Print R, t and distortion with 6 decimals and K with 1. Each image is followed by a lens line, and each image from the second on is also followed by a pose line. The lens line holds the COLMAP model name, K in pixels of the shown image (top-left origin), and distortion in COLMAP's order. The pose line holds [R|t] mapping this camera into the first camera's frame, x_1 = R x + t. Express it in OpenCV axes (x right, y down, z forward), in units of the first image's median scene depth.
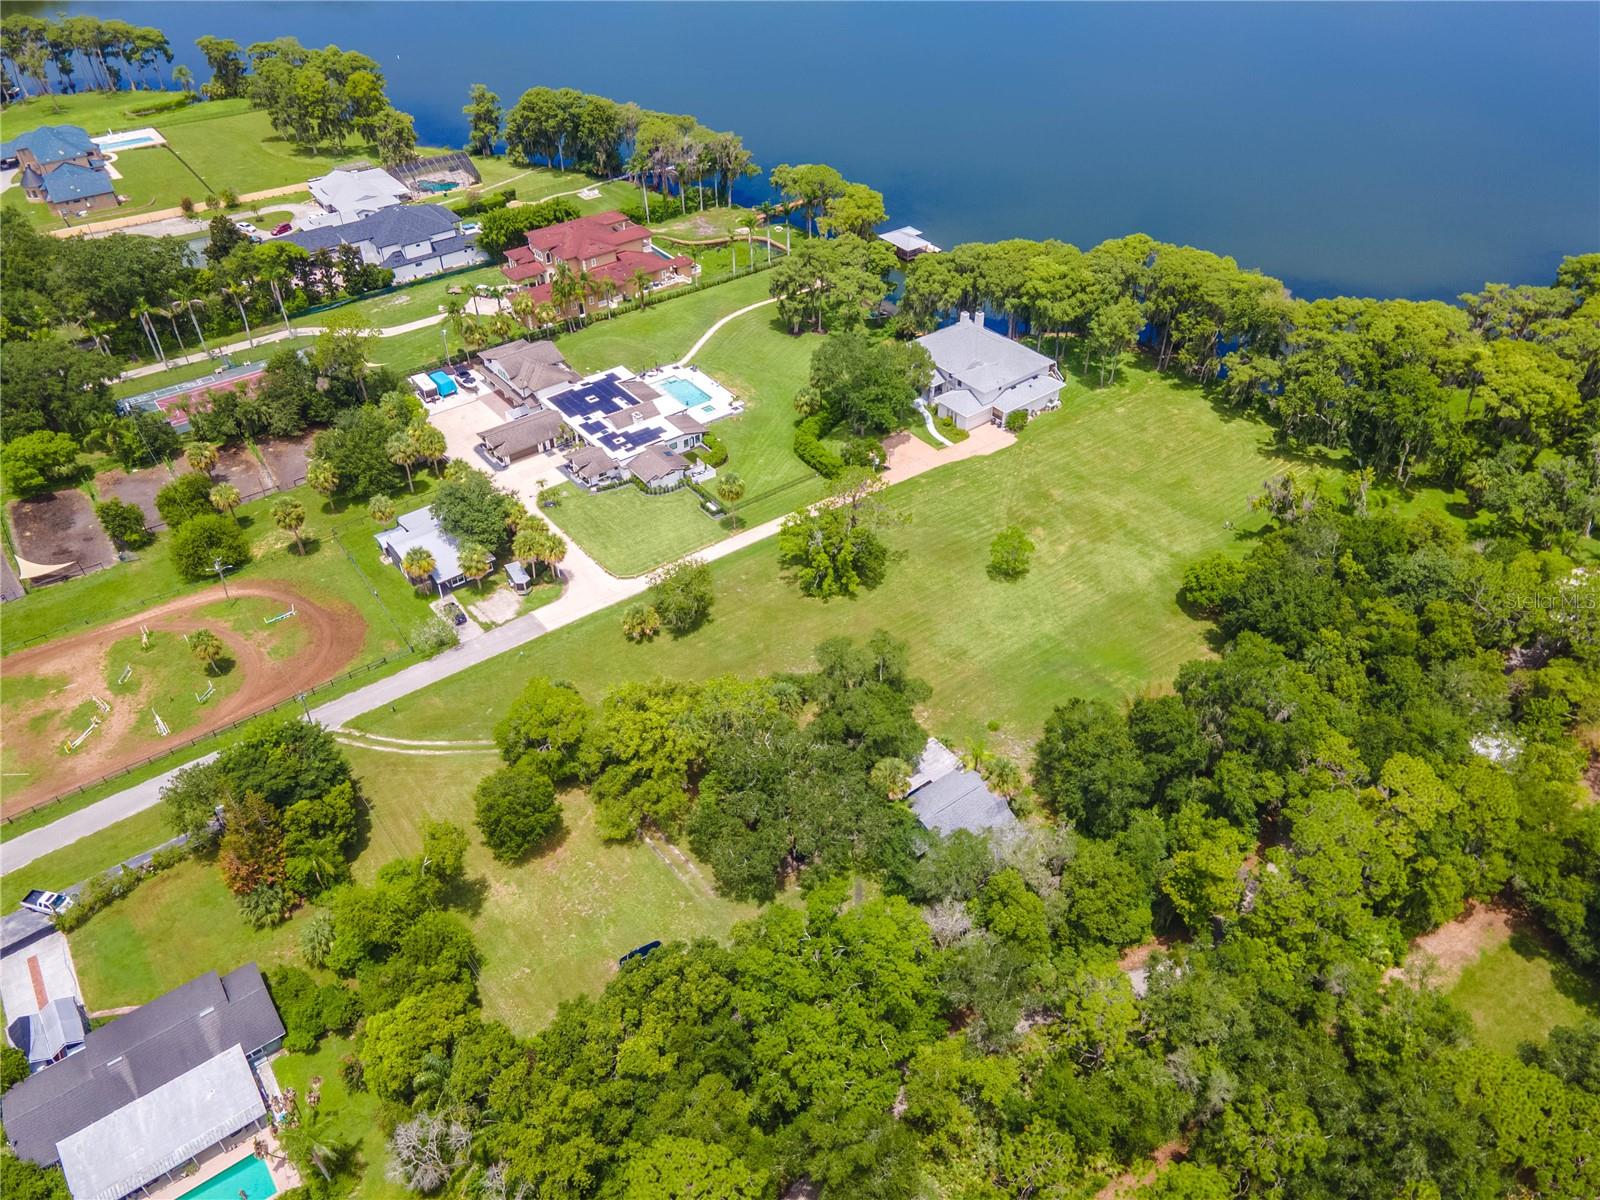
lens RADIAL K [[1171.5, 0, 792.1], [0, 1171.5, 595.6], [0, 0, 1]] dist [0.035943, 0.020755]
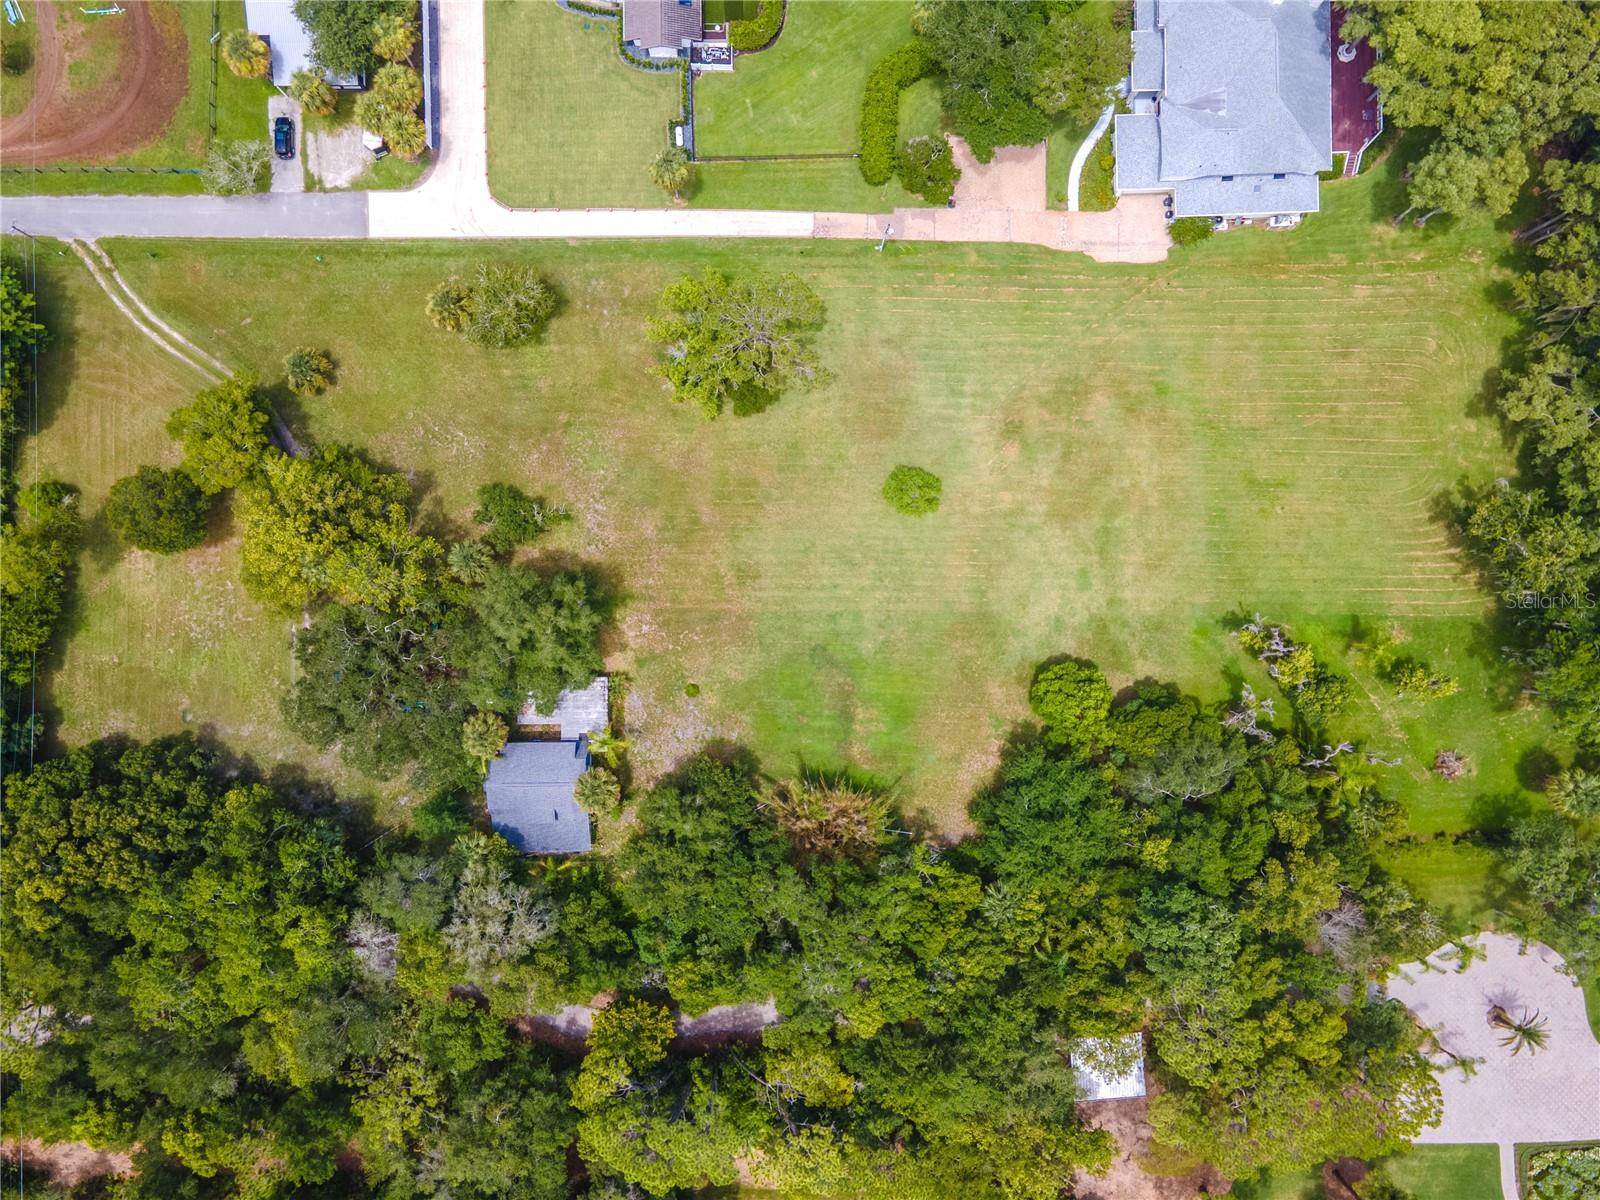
lens RADIAL K [[1171.5, 0, 805.2], [0, 1171.5, 589.8], [0, 0, 1]] dist [0.035943, 0.020755]
pose [[0.802779, 0.596099, -0.014543, 0.153365], [-0.379988, 0.530230, 0.757935, -0.463580], [0.459515, -0.602928, 0.652168, 0.377774]]
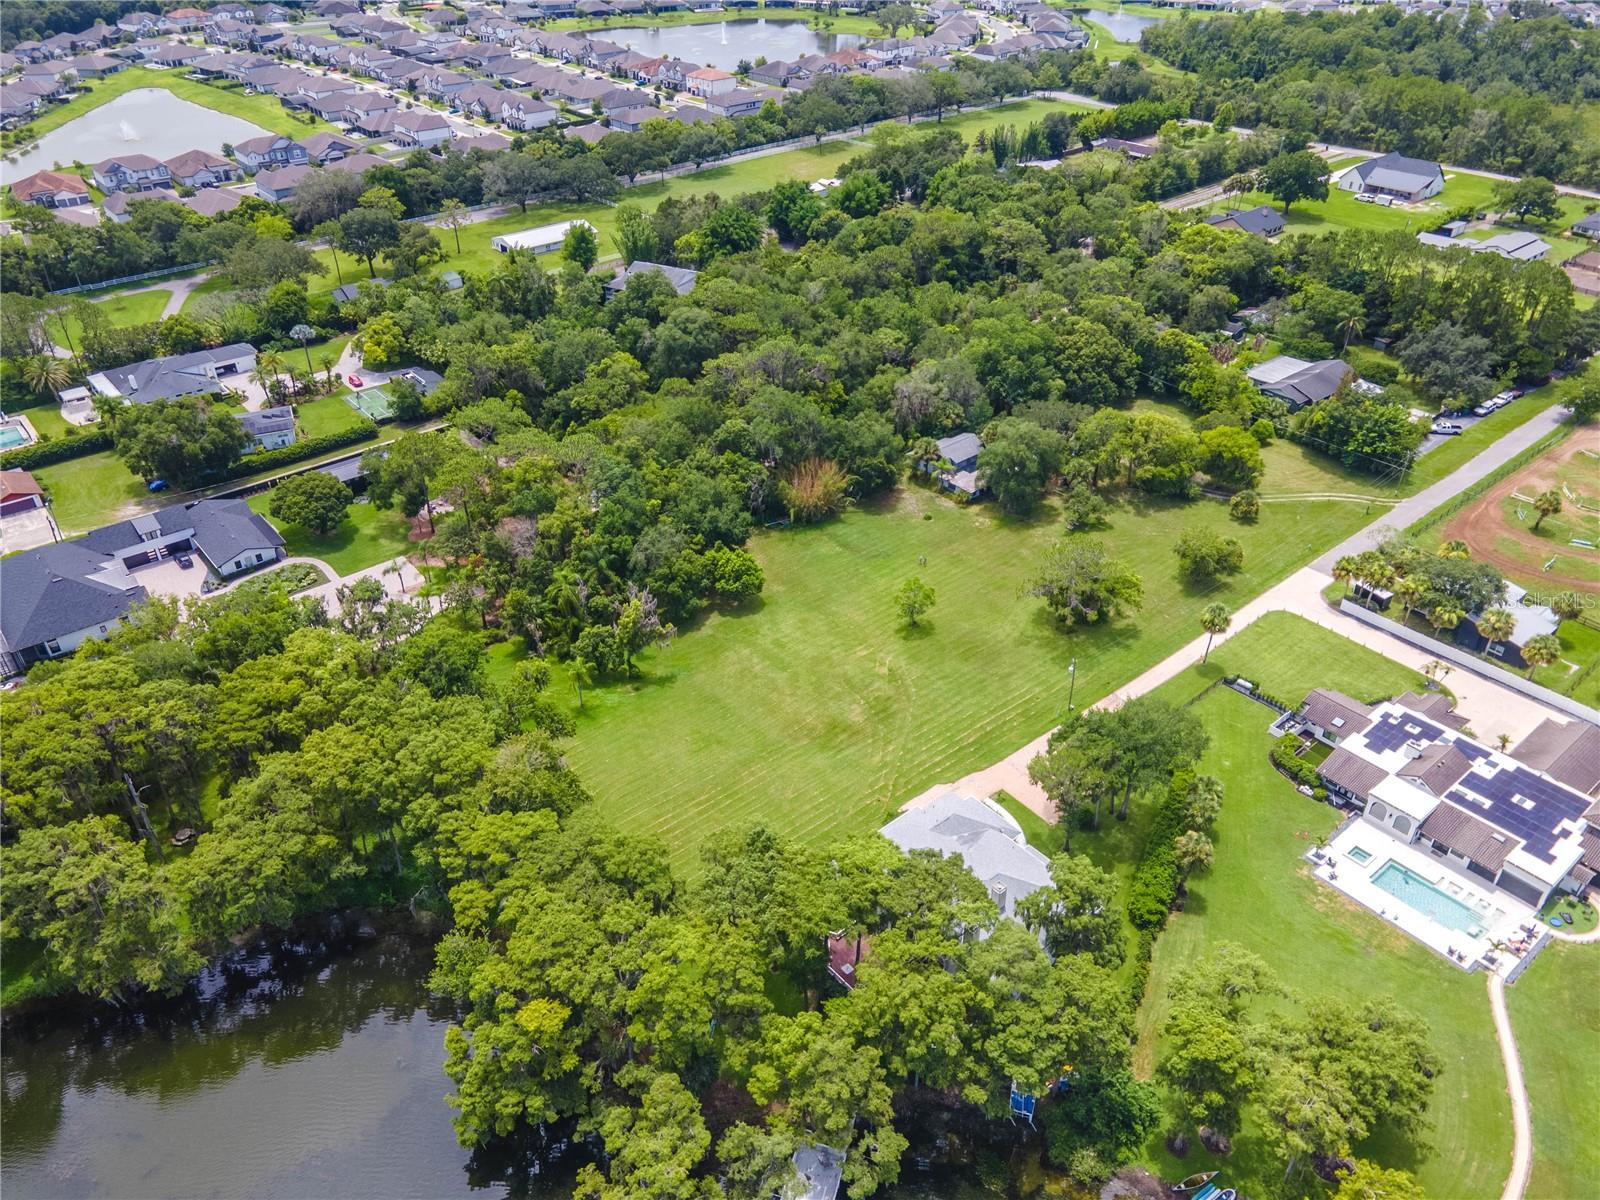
lens RADIAL K [[1171.5, 0, 792.3], [0, 1171.5, 601.2], [0, 0, 1]] dist [0.035943, 0.020755]
pose [[-0.998983, 0.035537, -0.027767, 0.276744], [-0.016558, 0.283688, 0.958774, -0.882368], [0.041949, 0.958258, -0.282811, 1.096416]]
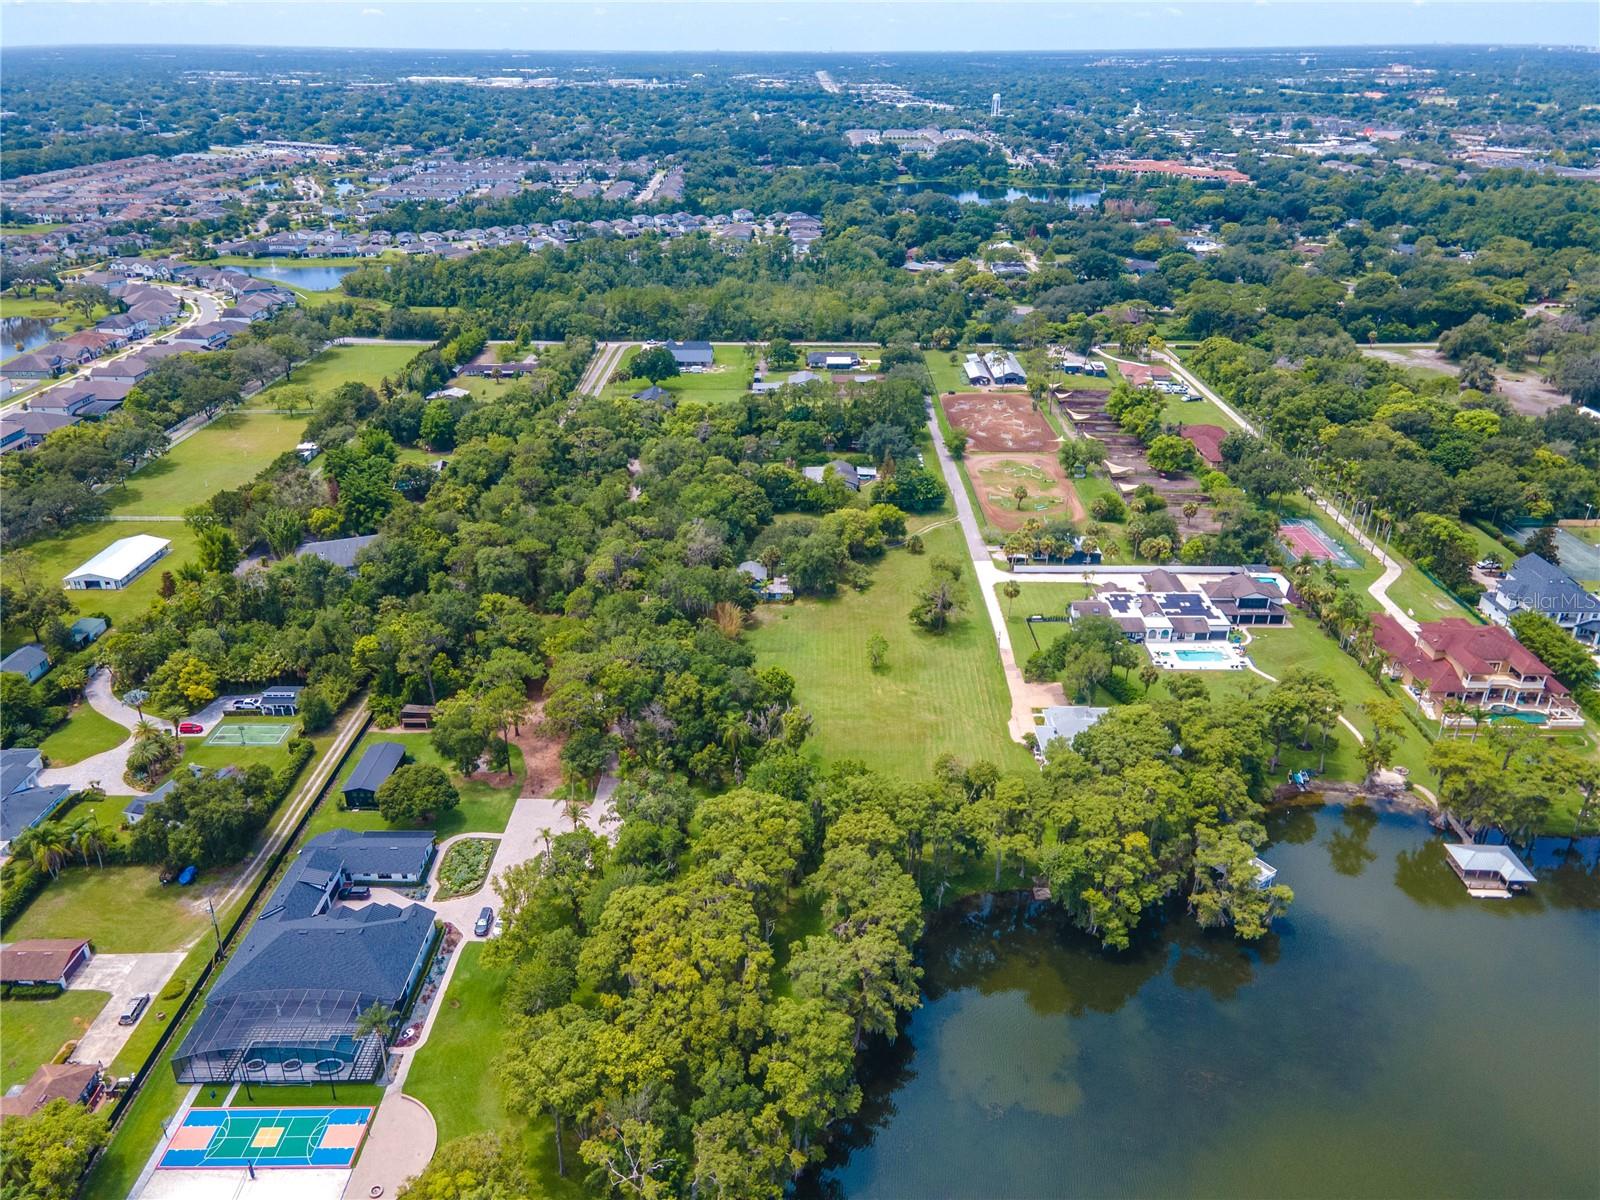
lens RADIAL K [[1171.5, 0, 799.8], [0, 1171.5, 605.2], [0, 0, 1]] dist [0.035943, 0.020755]
pose [[-0.608678, 0.348745, -0.712663, 1.134277], [-0.500323, 0.528410, 0.685900, -0.920955], [0.615782, 0.774054, -0.147147, 0.950878]]
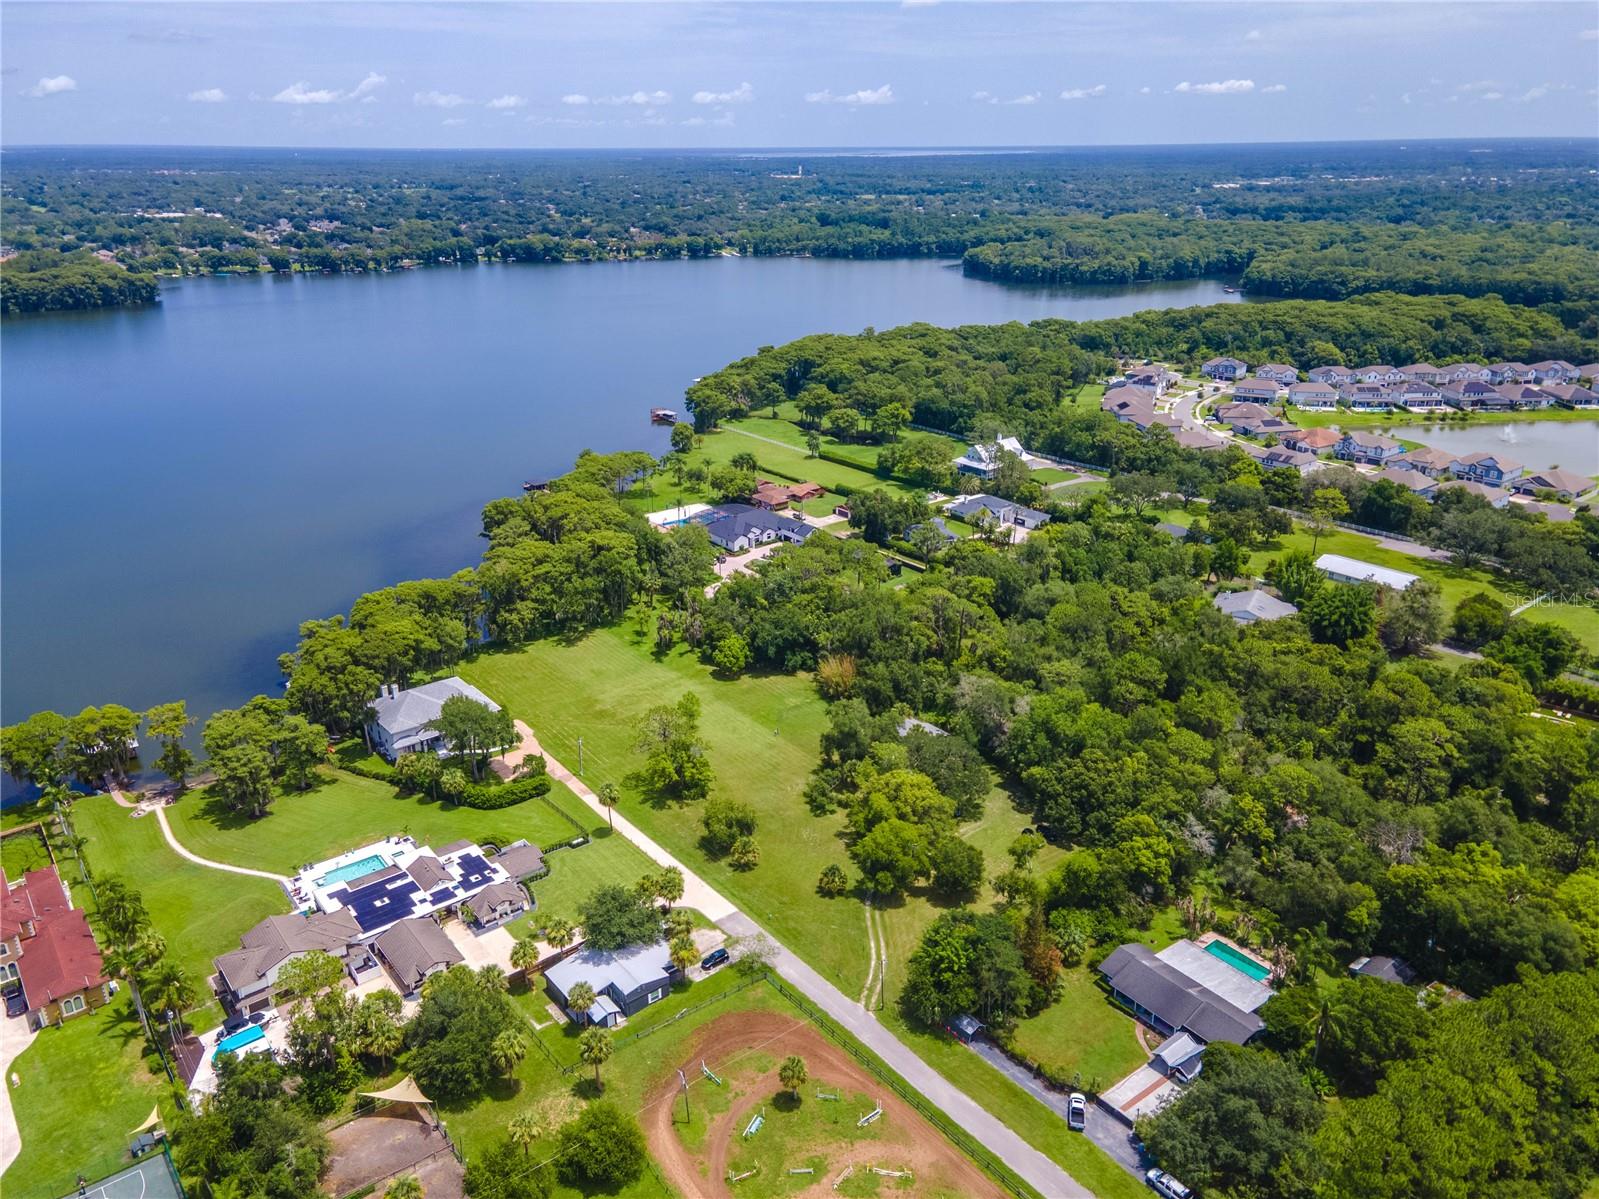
lens RADIAL K [[1170.7, 0, 789.4], [0, 1170.7, 594.2], [0, 0, 1]] dist [0.035943, 0.020755]
pose [[-0.011404, -0.353338, 0.935426, -0.987255], [0.639505, 0.716581, 0.278470, -0.406447], [-0.768702, 0.601385, 0.217789, 0.413783]]
